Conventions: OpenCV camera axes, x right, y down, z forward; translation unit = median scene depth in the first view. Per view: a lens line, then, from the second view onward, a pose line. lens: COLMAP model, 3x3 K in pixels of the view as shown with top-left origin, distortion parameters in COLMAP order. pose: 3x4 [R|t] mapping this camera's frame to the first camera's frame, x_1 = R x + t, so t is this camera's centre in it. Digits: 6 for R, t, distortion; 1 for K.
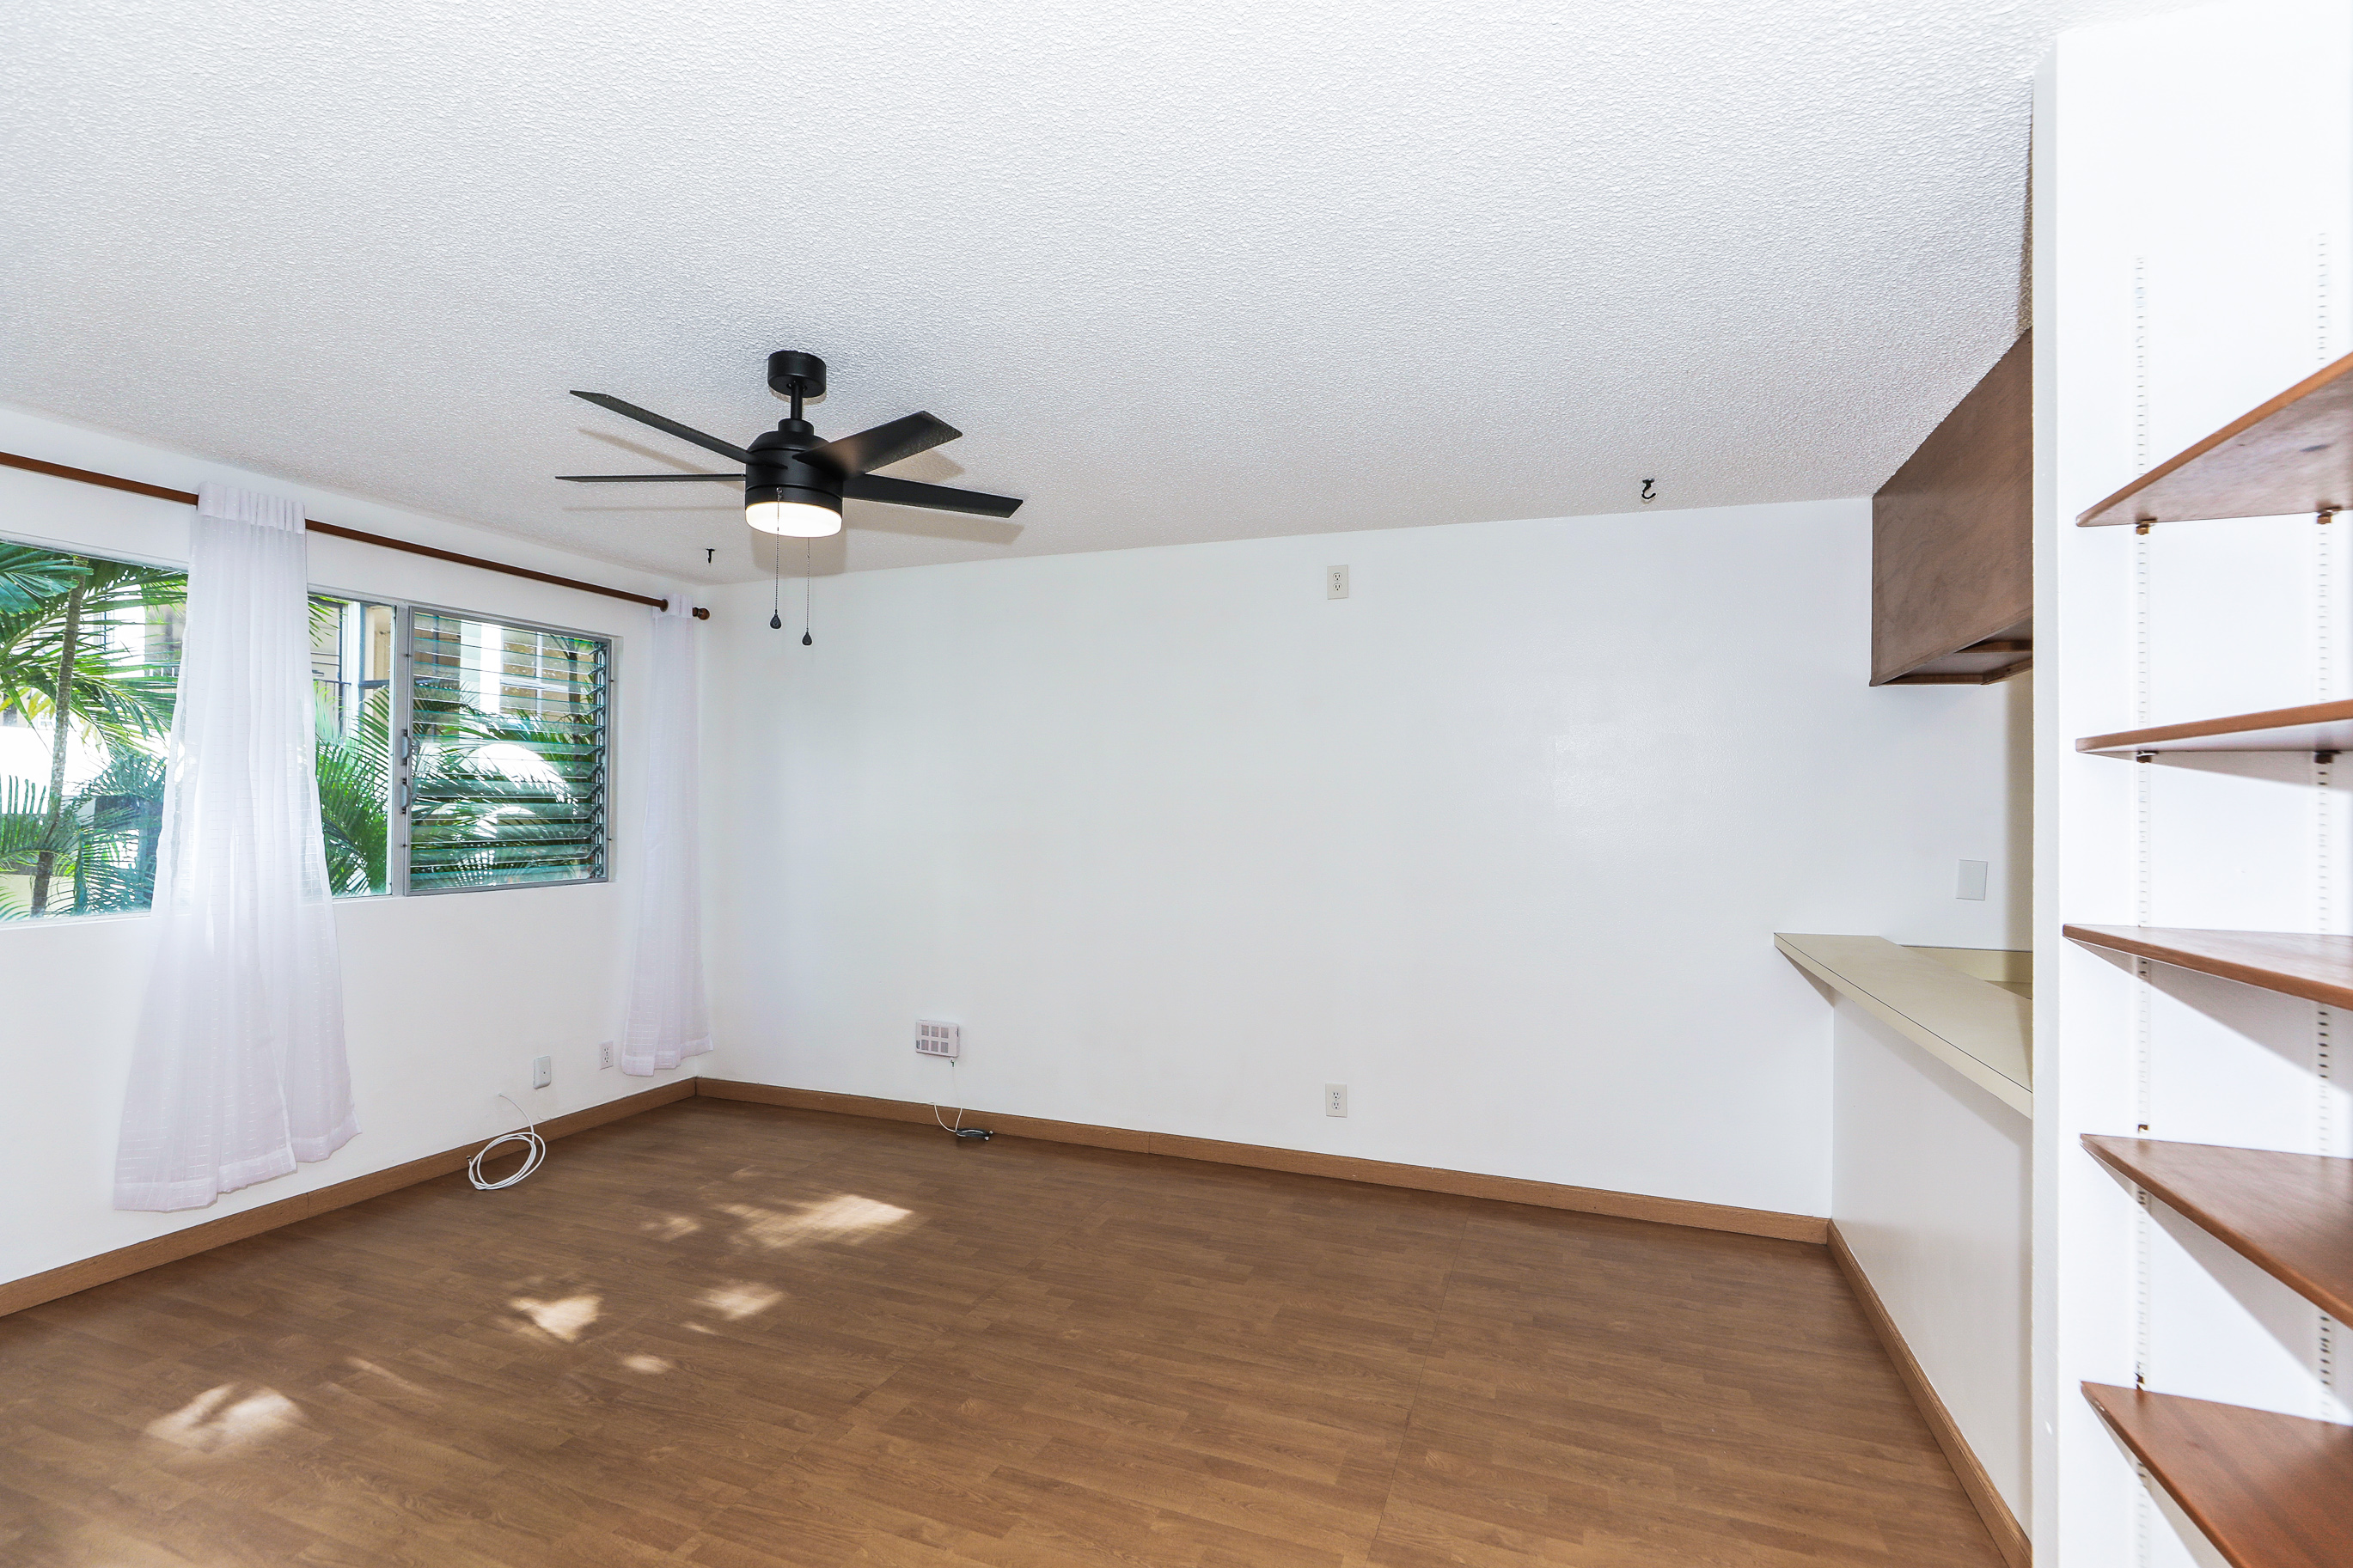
lens RADIAL K [[1074.4, 0, 1173.7], [0, 1074.4, 778.8], [0, 0, 1]] dist [-0.025748, 0.011612]
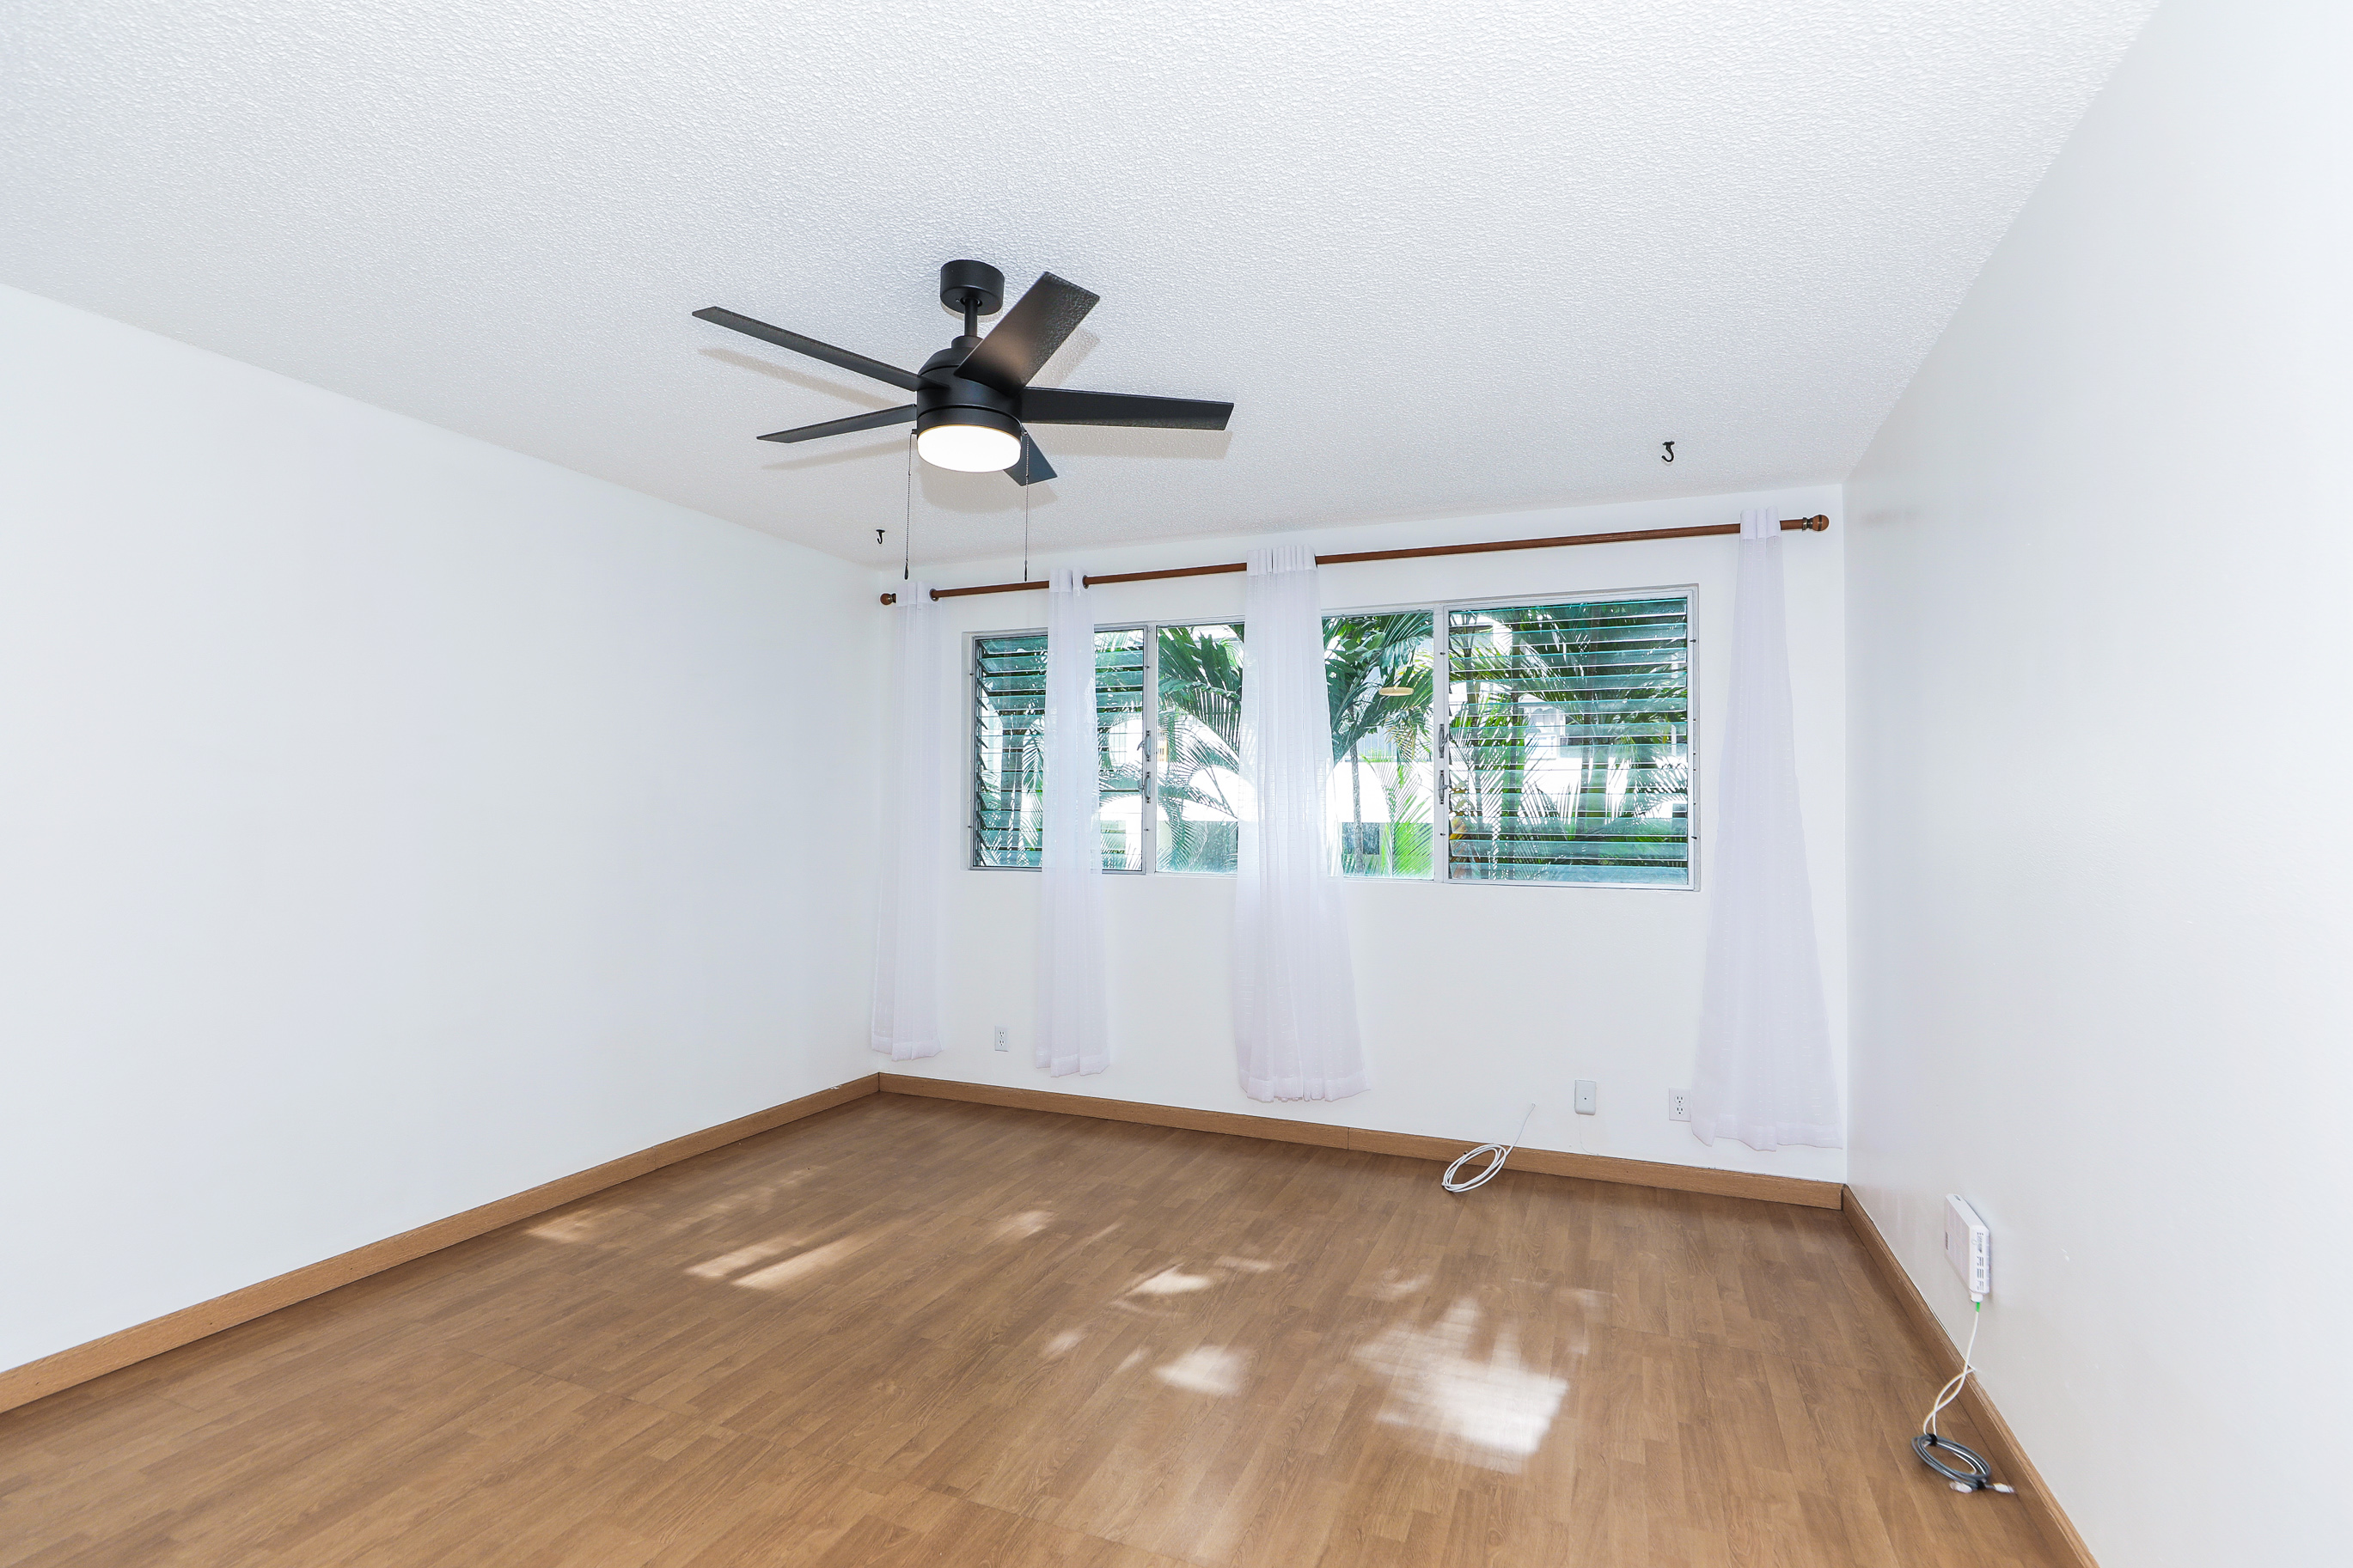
lens RADIAL K [[1074.4, 0, 1173.7], [0, 1074.4, 778.8], [0, 0, 1]] dist [-0.025748, 0.011612]
pose [[-0.014104, -0.032309, -0.999378, 0.406369], [0.020544, 0.999257, -0.032595, 0.044586], [0.999689, -0.020991, -0.013430, 0.891352]]
